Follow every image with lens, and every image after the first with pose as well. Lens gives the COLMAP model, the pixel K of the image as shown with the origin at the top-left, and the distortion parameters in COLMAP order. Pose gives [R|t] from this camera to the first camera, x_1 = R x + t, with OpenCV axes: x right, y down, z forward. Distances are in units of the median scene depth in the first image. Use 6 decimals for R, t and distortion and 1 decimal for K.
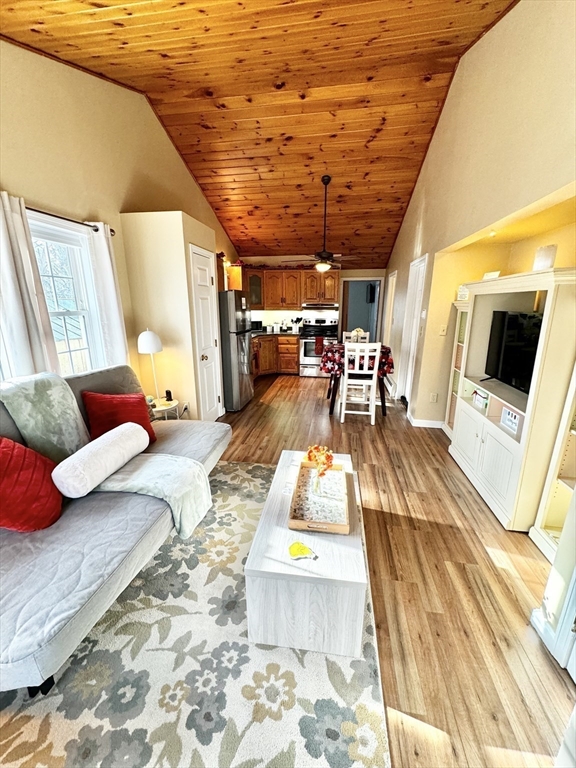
lens RADIAL K [[306.3, 0, 288.0], [0, 306.3, 384.0], [0, 0, 1]] dist [-0.000084, -0.000102]
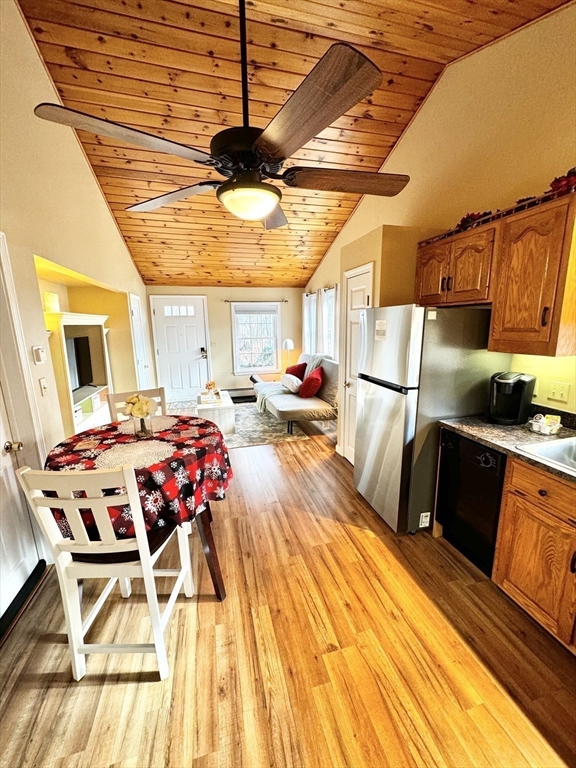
lens RADIAL K [[306.3, 0, 288.0], [0, 306.3, 384.0], [0, 0, 1]] dist [-0.000084, -0.000102]
pose [[-0.913356, 0.089887, -0.397116, 0.143679], [-0.090245, 0.906377, 0.412718, -0.246500], [0.397035, 0.412797, -0.819733, 0.901255]]
